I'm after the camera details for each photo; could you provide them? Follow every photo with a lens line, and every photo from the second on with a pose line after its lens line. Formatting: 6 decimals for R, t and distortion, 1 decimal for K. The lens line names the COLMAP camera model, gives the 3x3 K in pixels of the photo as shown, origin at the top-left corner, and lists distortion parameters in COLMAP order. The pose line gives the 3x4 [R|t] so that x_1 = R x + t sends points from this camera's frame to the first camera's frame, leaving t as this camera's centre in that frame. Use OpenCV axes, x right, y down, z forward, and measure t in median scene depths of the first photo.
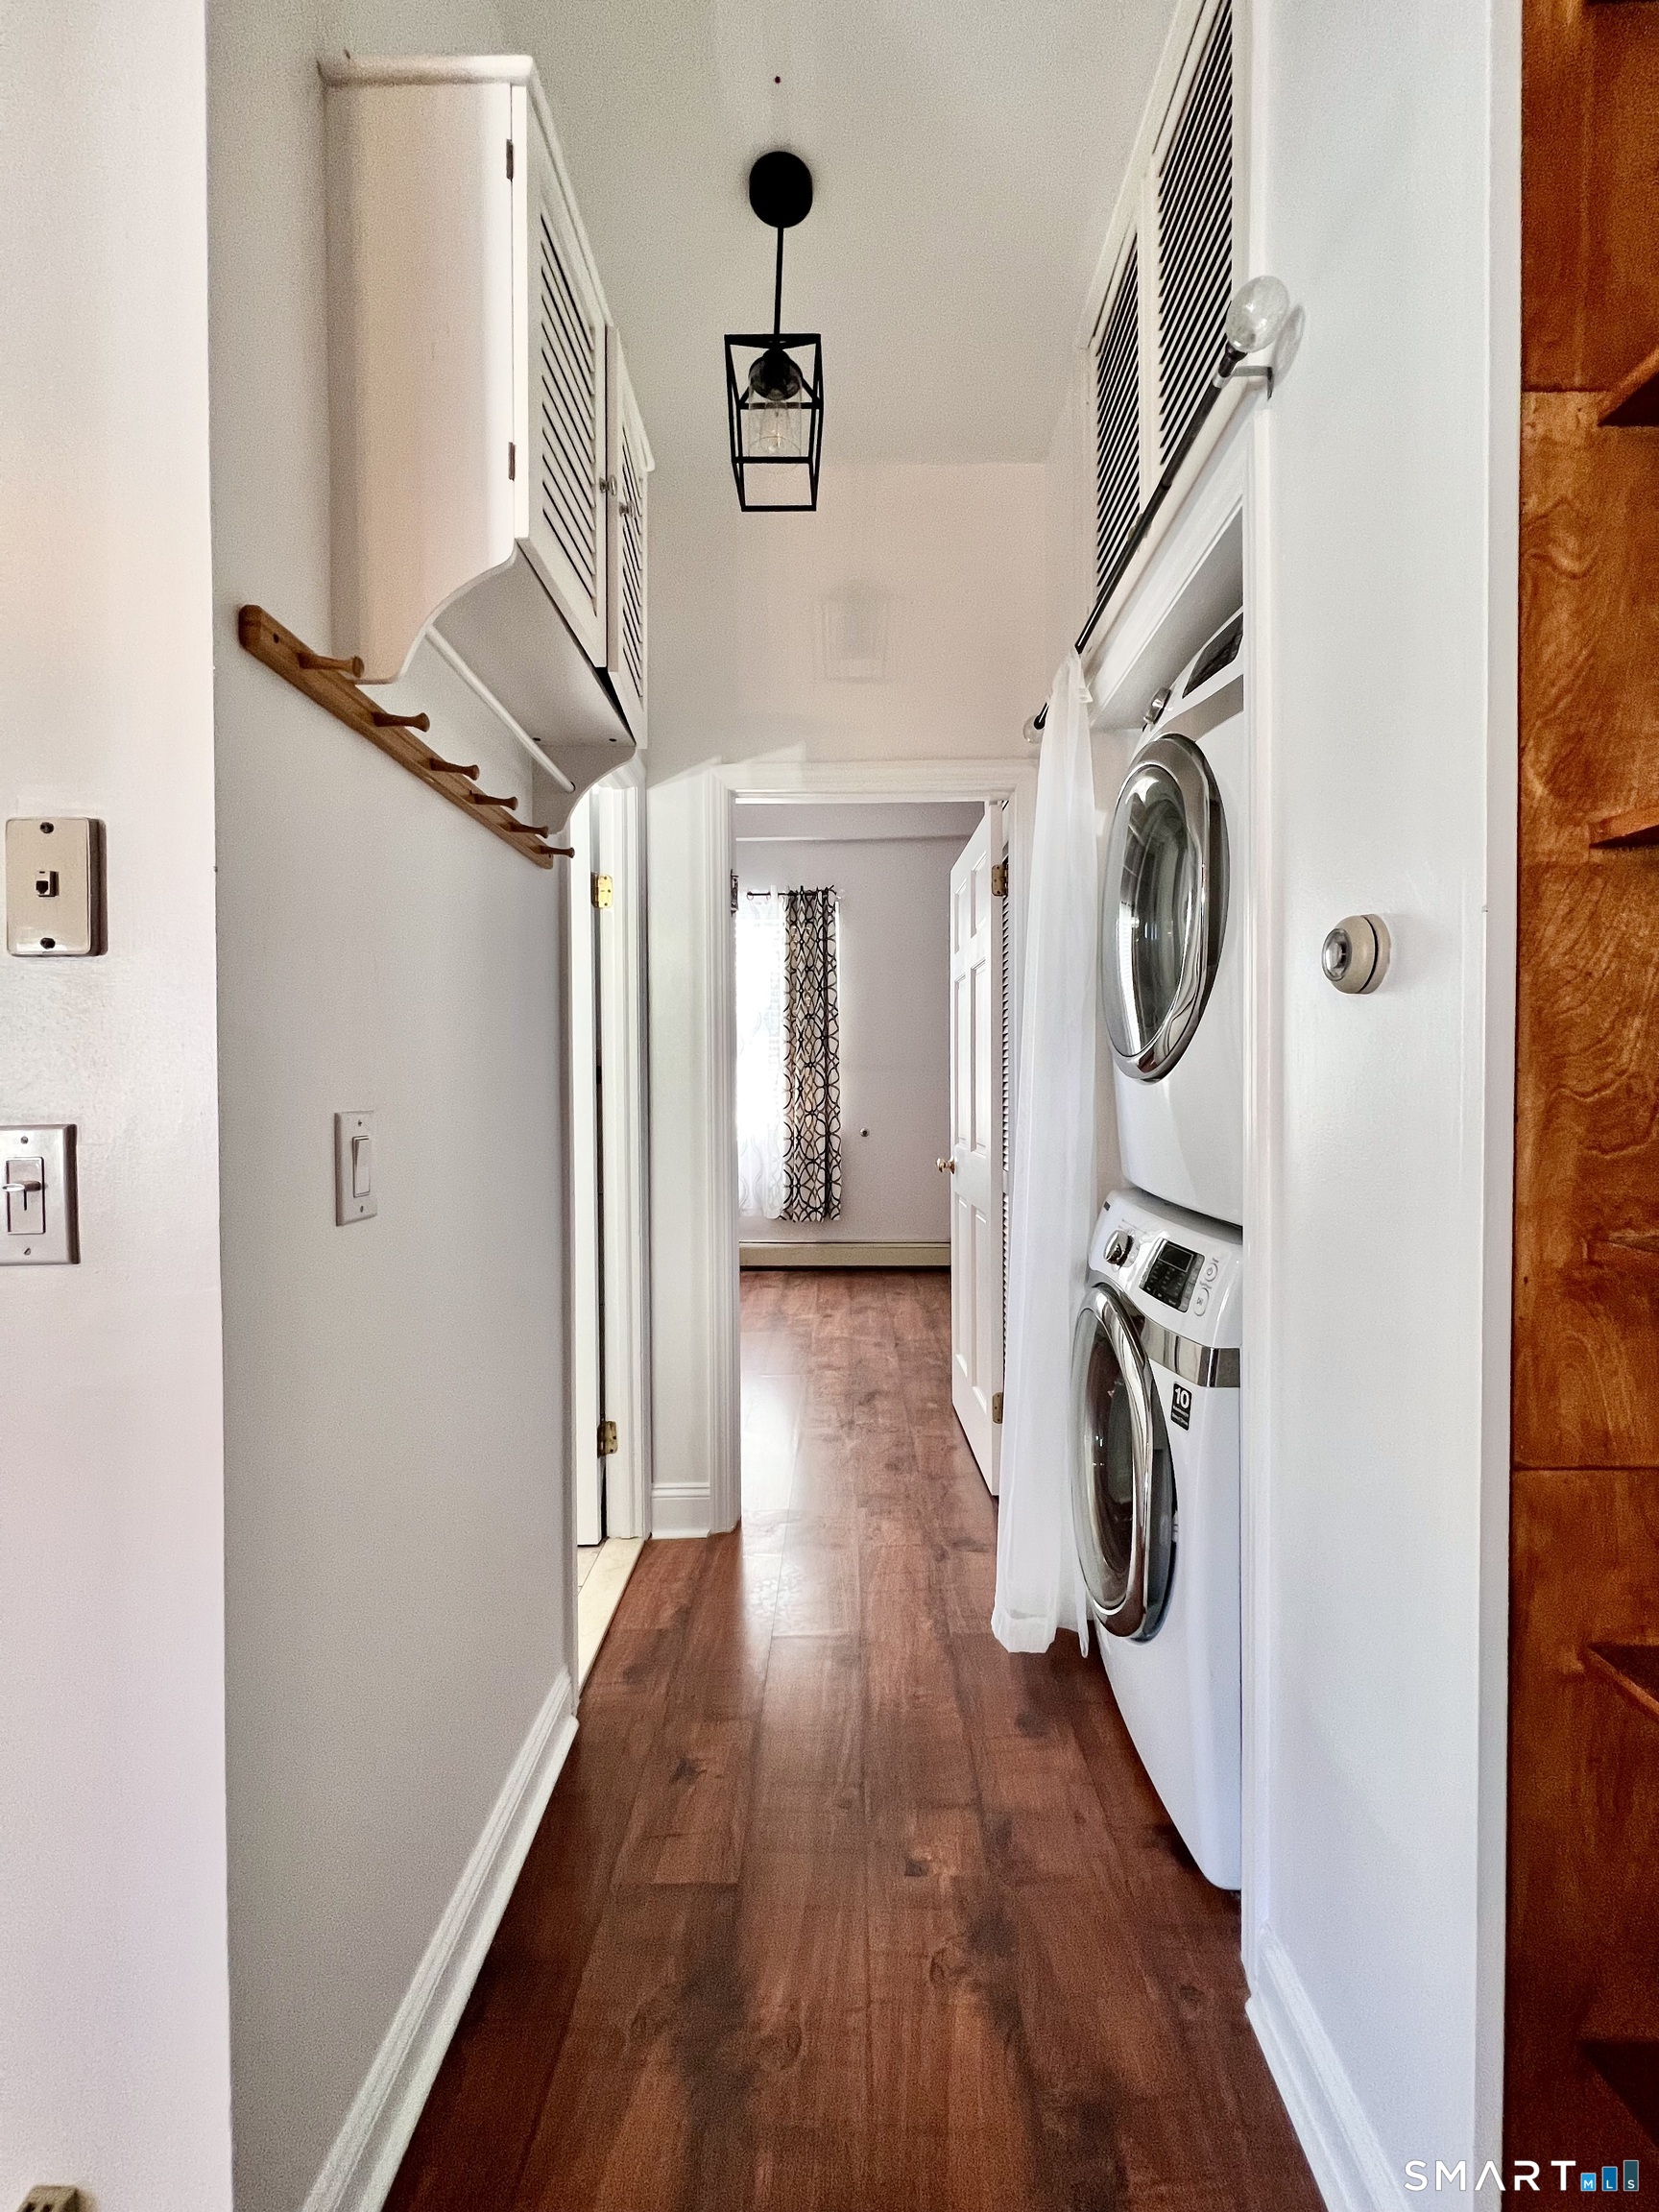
lens RADIAL K [[875.9, 0, 832.7], [0, 875.9, 1094.4], [0, 0, 1]] dist [-0.000661, -0.000040]
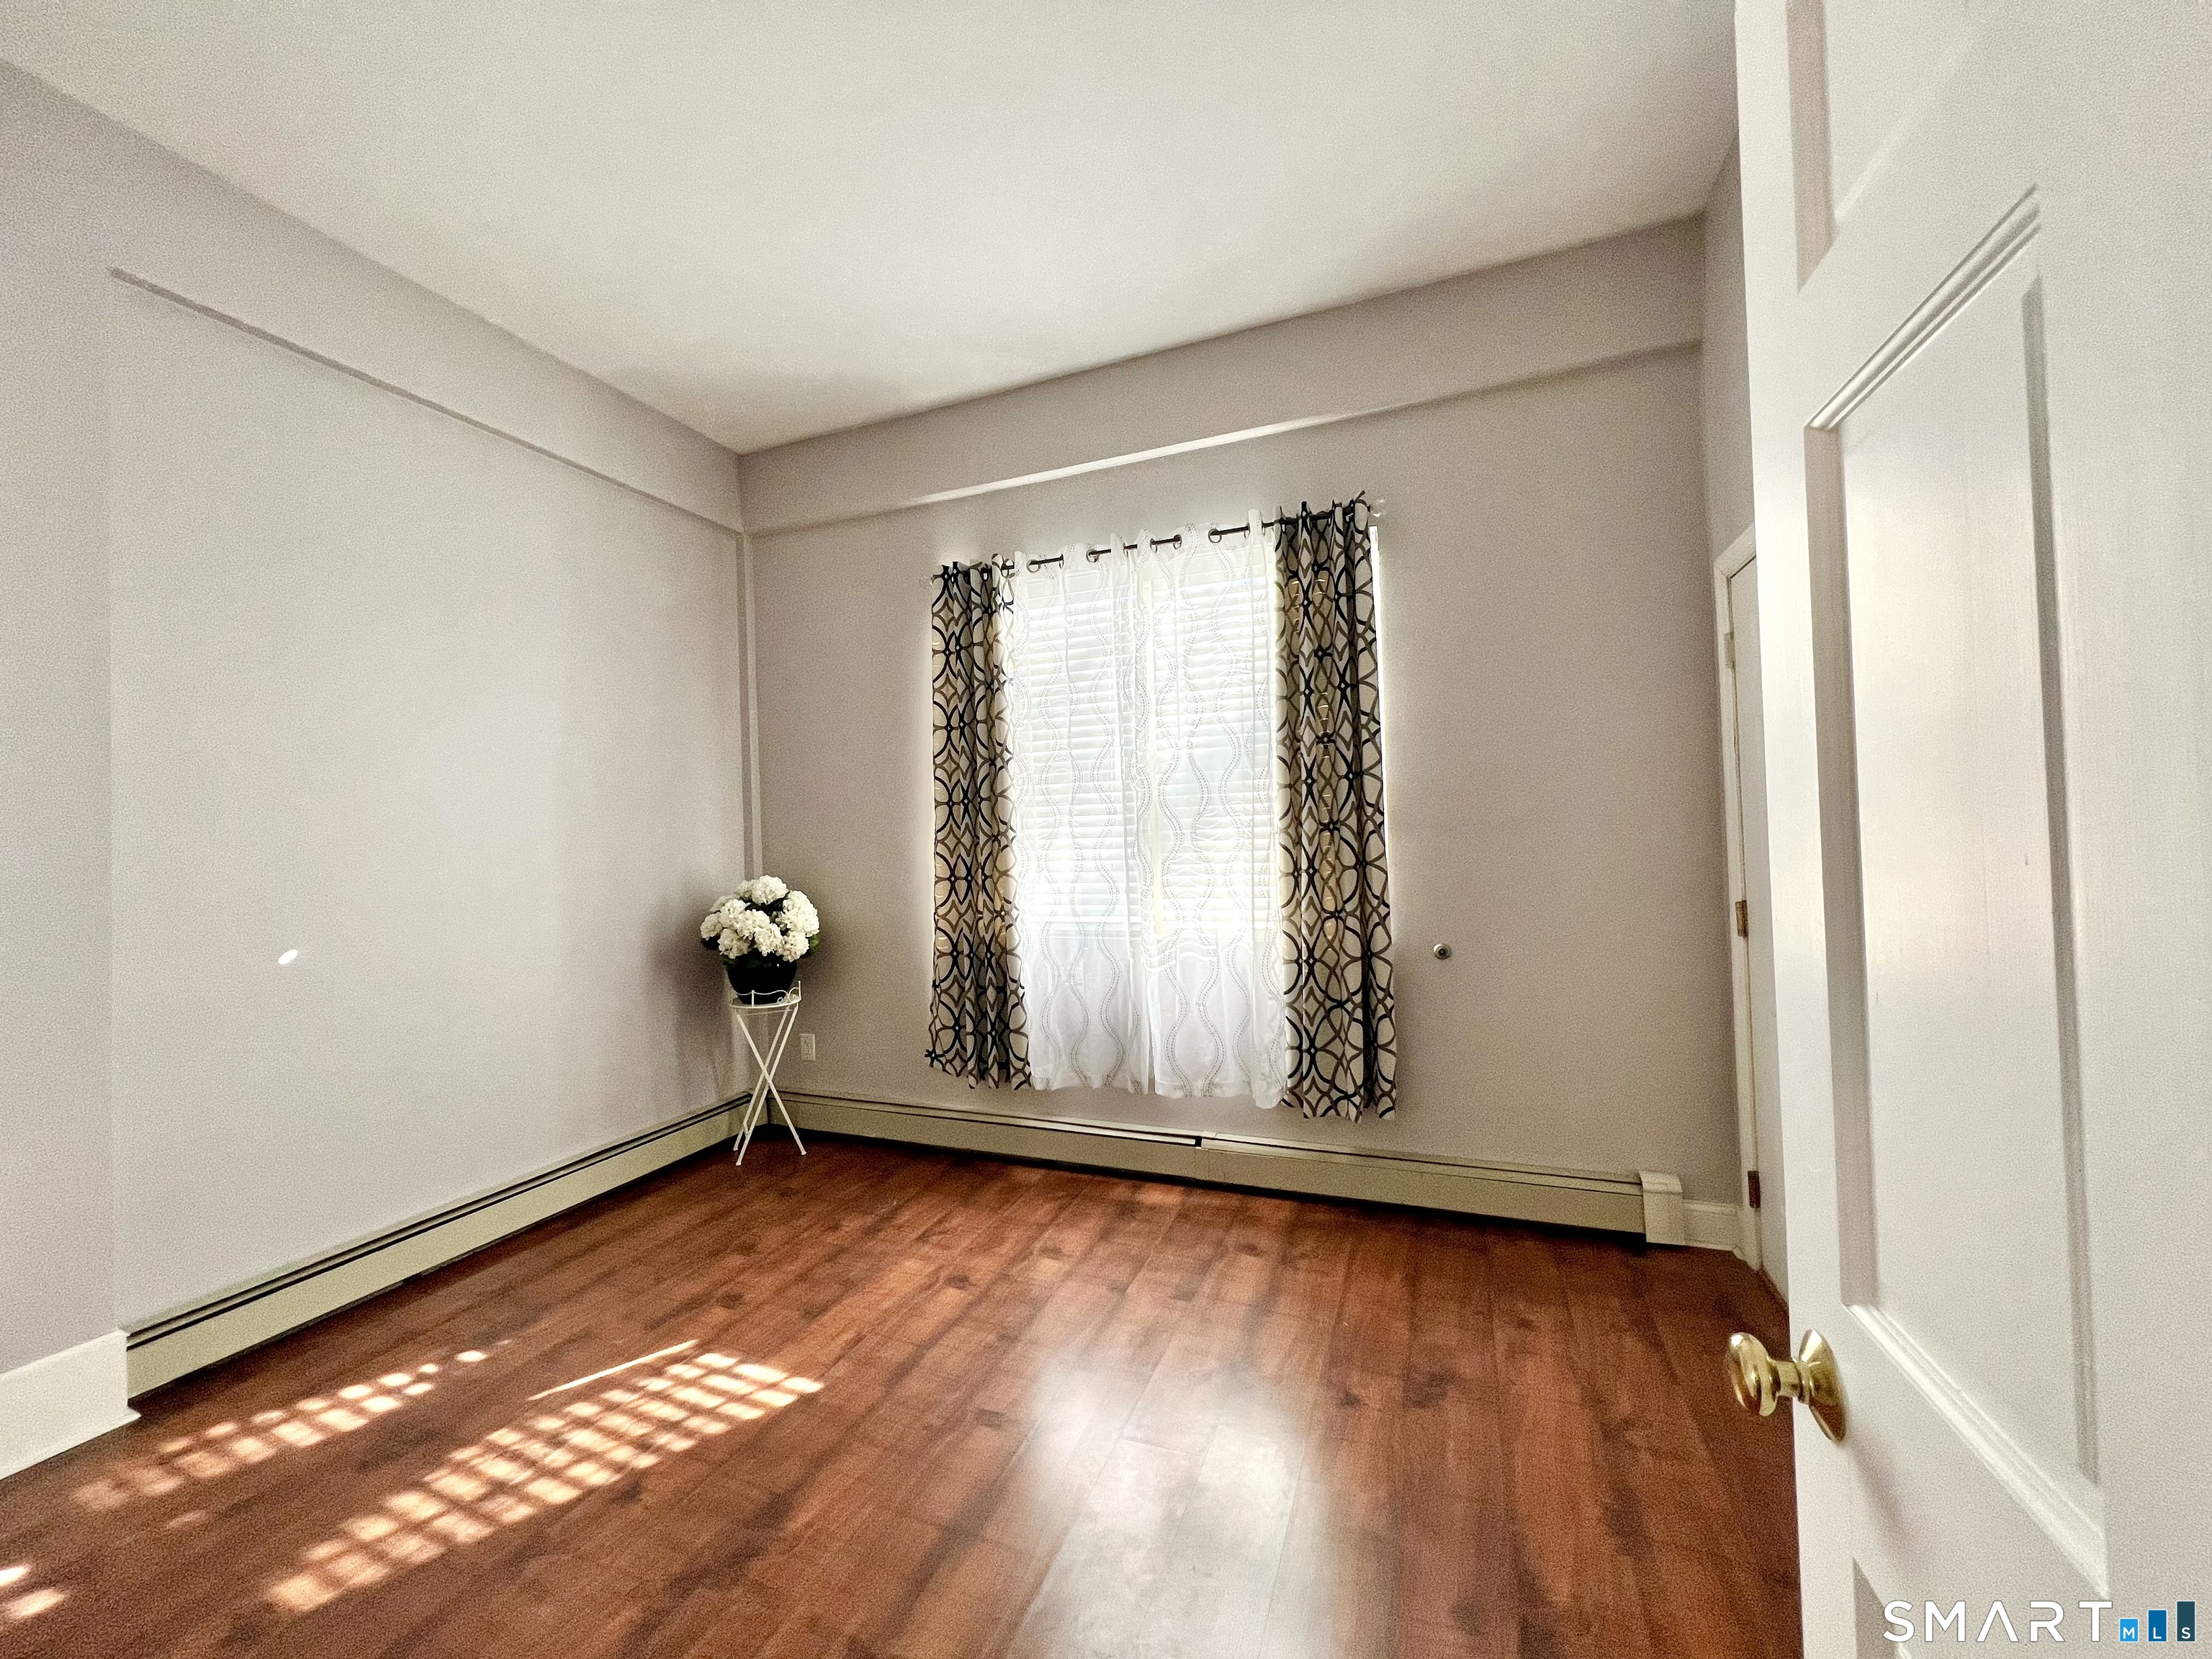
lens RADIAL K [[875.9, 0, 1084.2], [0, 875.9, 827.7], [0, 0, 1]] dist [-0.000661, -0.000040]
pose [[0.928902, -0.028000, -0.369266, 0.033648], [0.014622, 0.999133, -0.038978, -0.014167], [0.370037, 0.030807, 0.928506, 0.439943]]
